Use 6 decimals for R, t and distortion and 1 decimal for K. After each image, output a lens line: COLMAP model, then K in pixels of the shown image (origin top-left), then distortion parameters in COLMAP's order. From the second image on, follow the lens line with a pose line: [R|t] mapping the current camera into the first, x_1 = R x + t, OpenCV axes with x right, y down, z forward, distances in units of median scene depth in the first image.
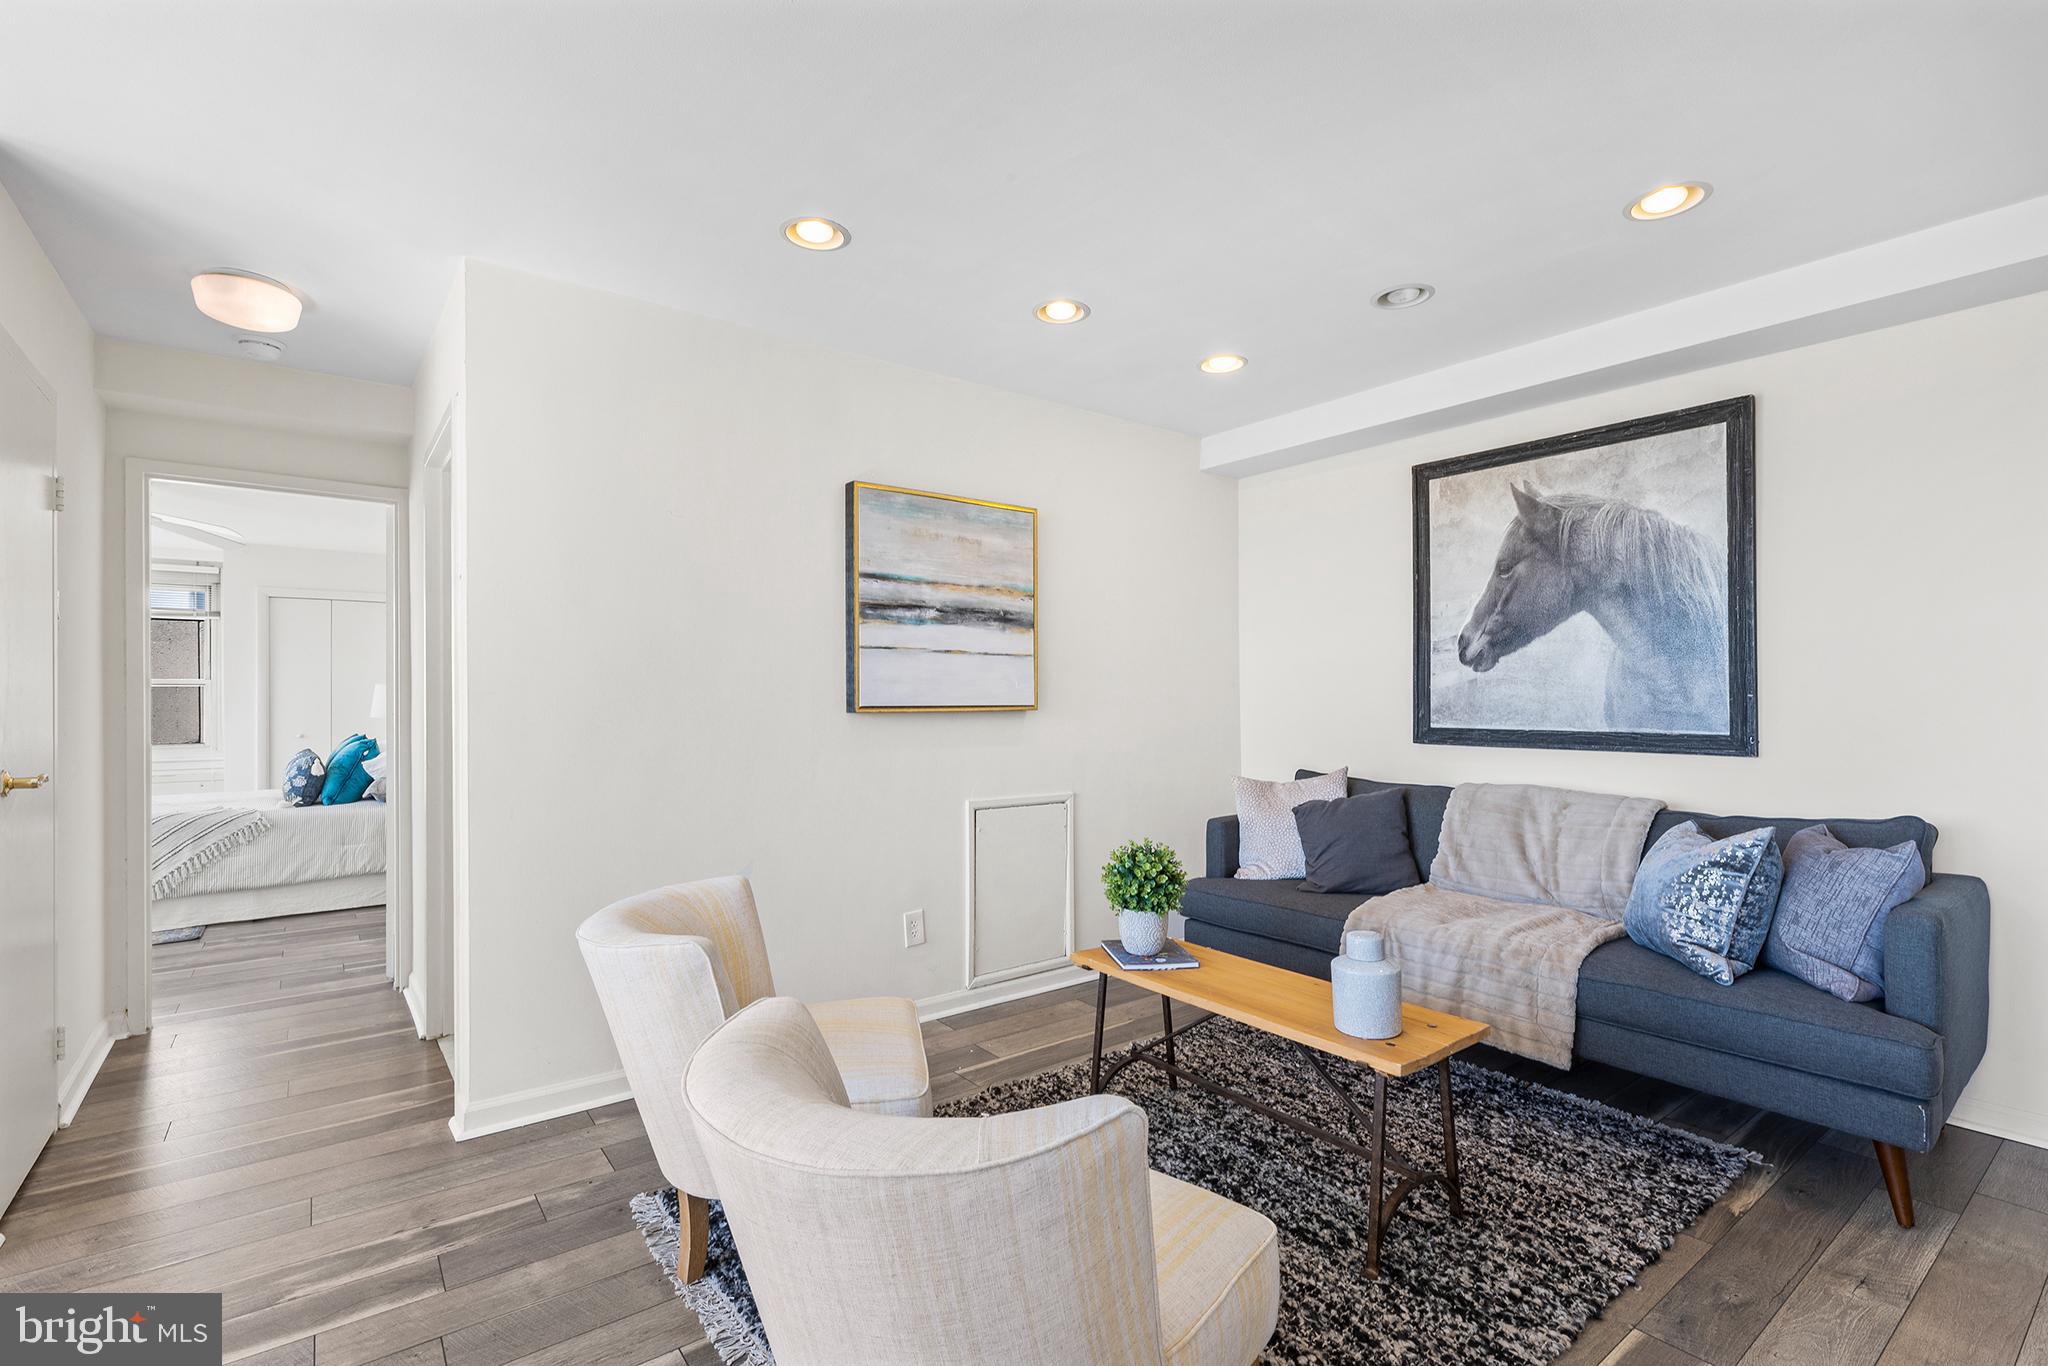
lens RADIAL K [[925.6, 0, 1033.9], [0, 925.6, 693.6], [0, 0, 1]] dist [0.000754, 0.000185]
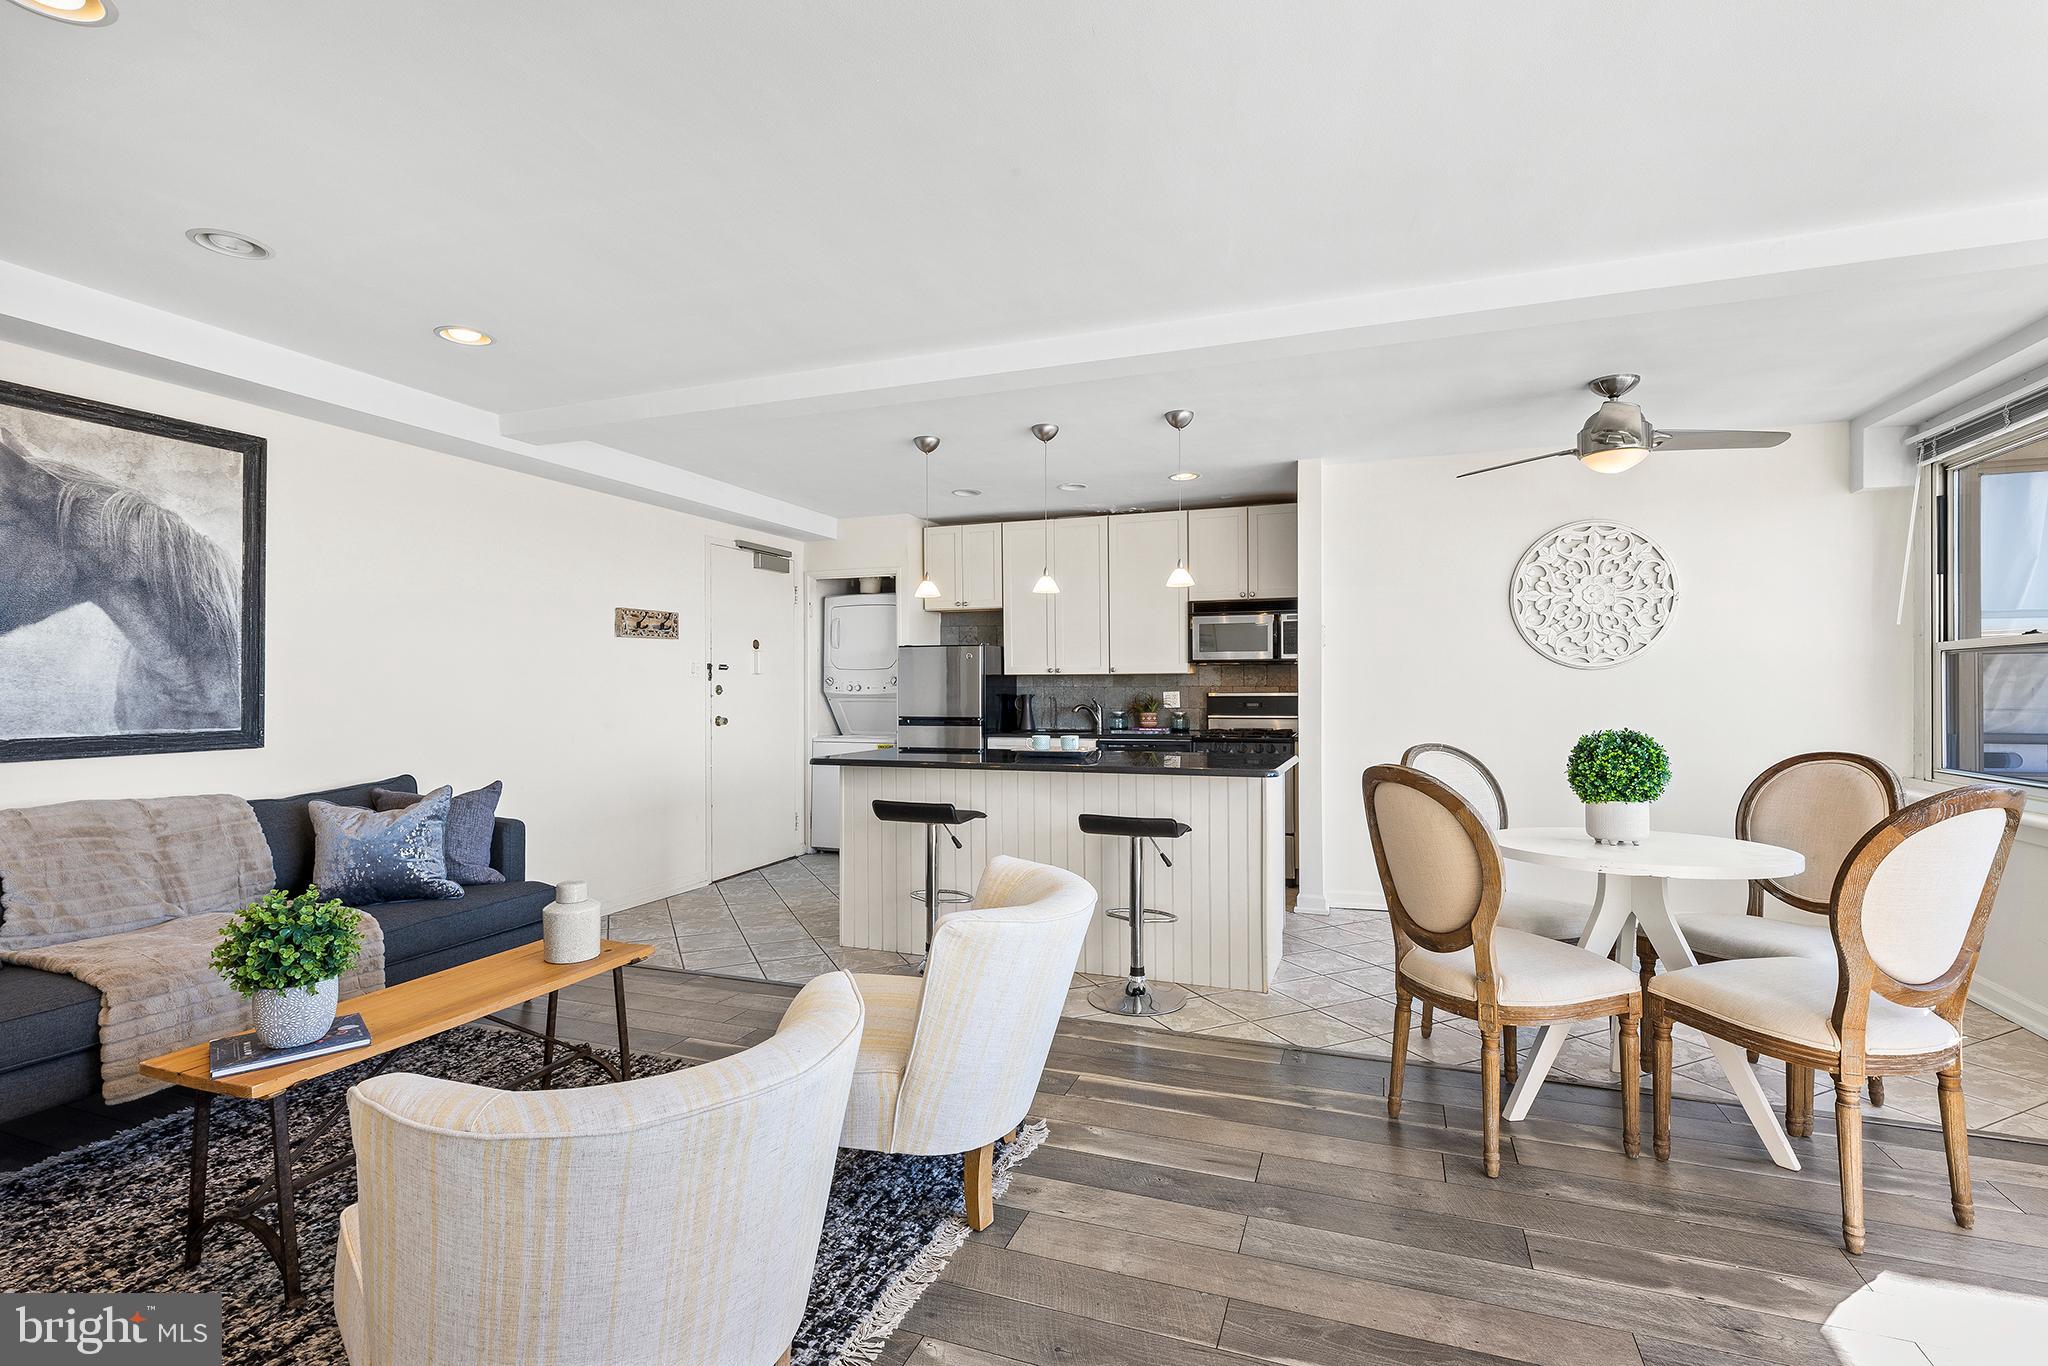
lens RADIAL K [[938.0, 0, 1026.6], [0, 938.0, 685.7], [0, 0, 1]] dist [0.002132, 0.000176]
pose [[-0.524004, 0.005548, 0.851698, -0.649603], [0.002773, 0.999985, -0.004808, -0.001106], [-0.851711, -0.000157, -0.524012, 0.700193]]
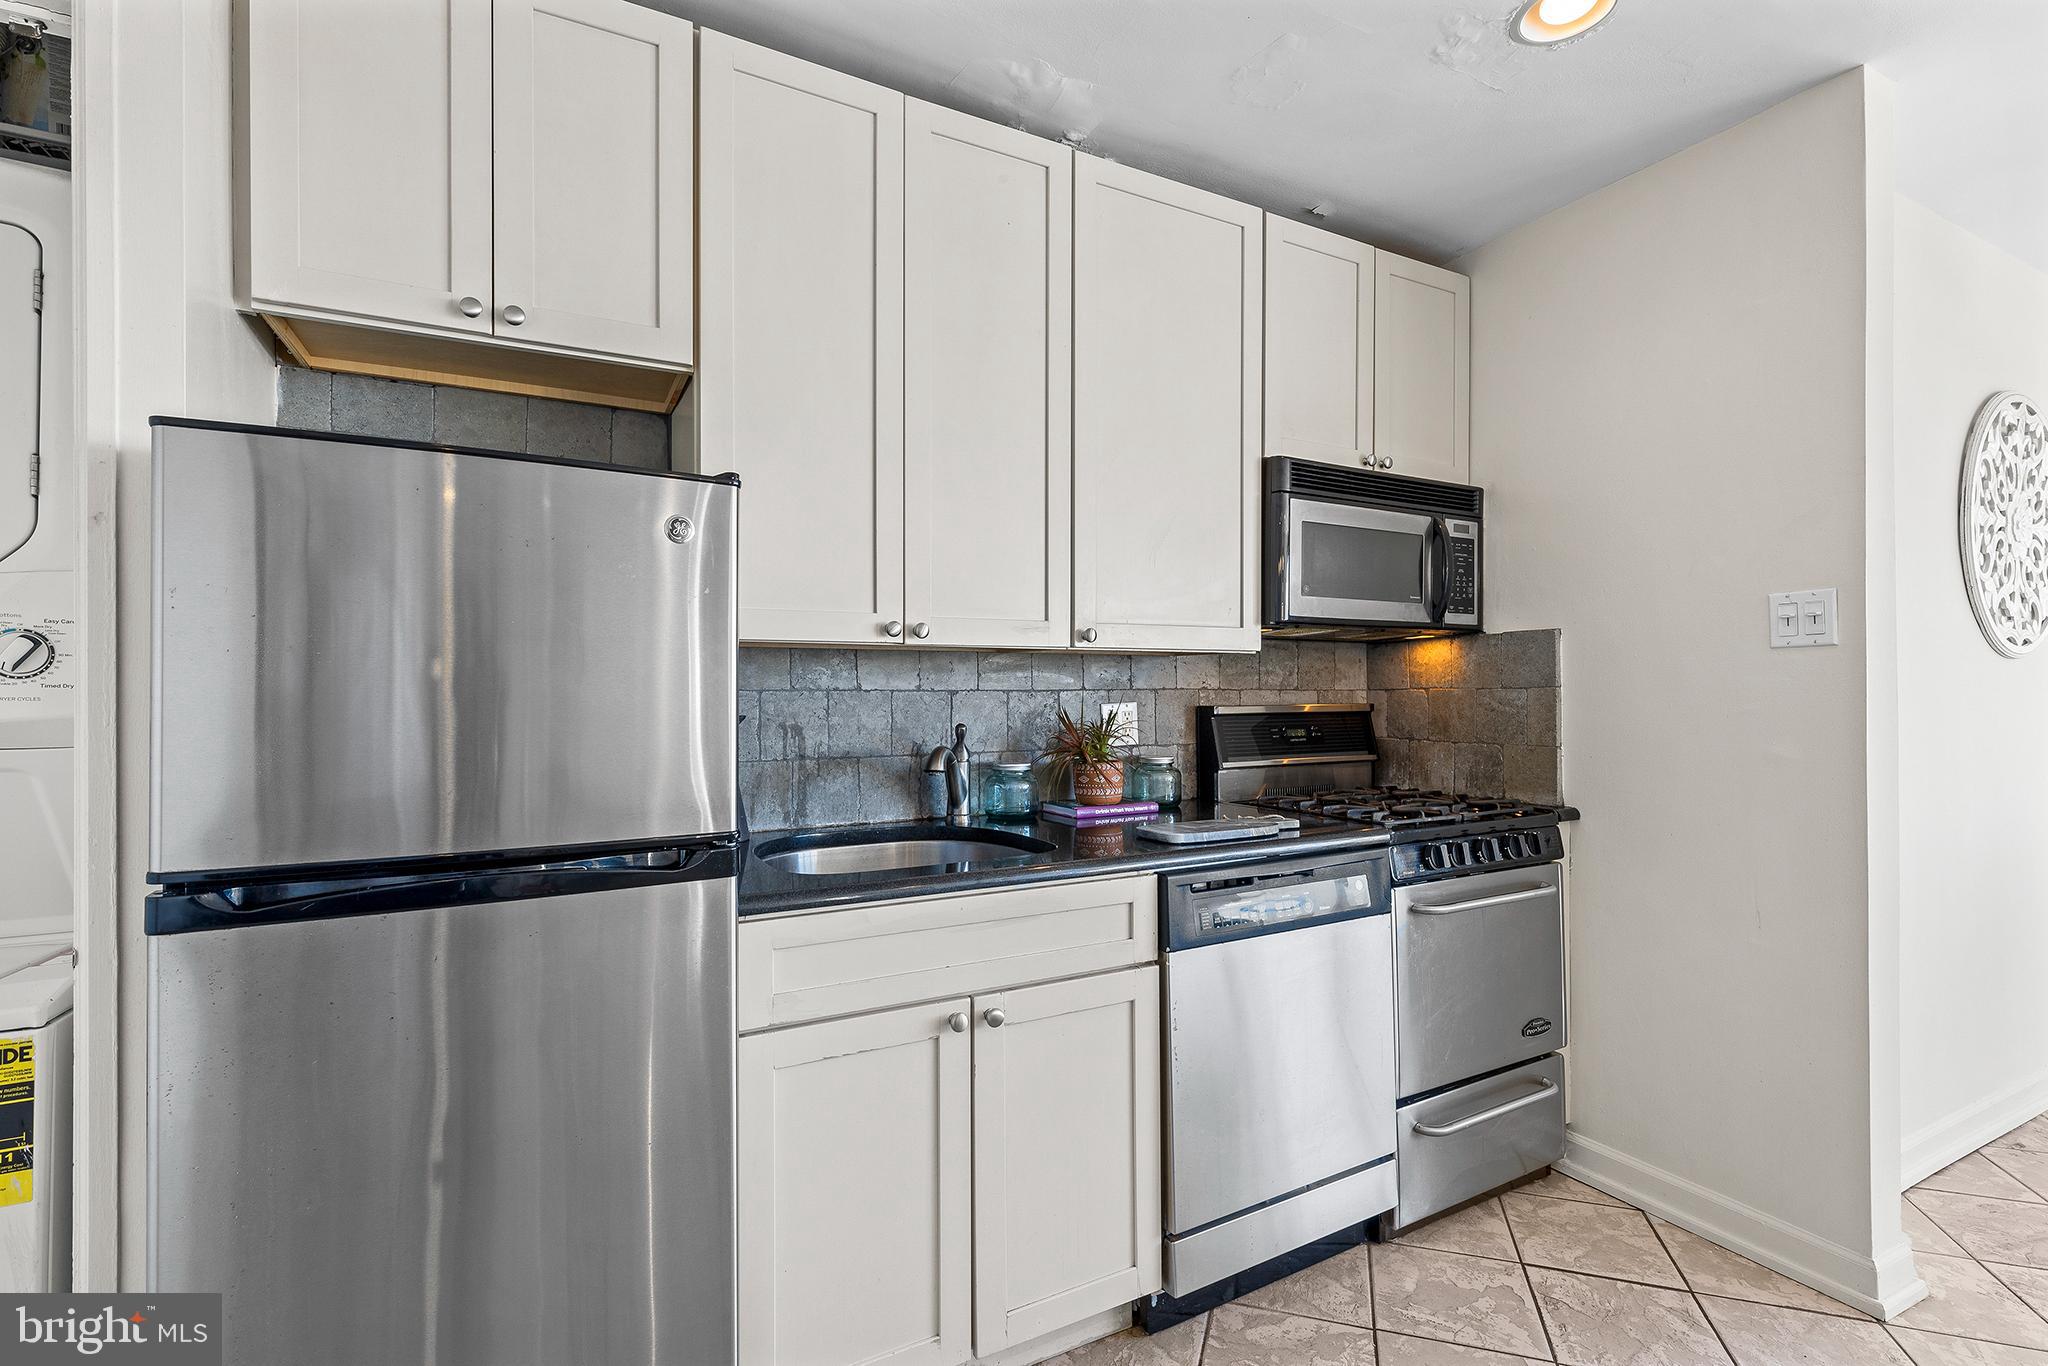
lens RADIAL K [[927.7, 0, 1024.4], [0, 927.7, 689.4], [0, 0, 1]] dist [0.001652, 0.000088]
pose [[-0.983920, 0.008323, 0.178417, 0.779470], [0.006756, 0.999933, -0.009388, -0.001921], [-0.178483, -0.008032, -0.983910, 0.162082]]
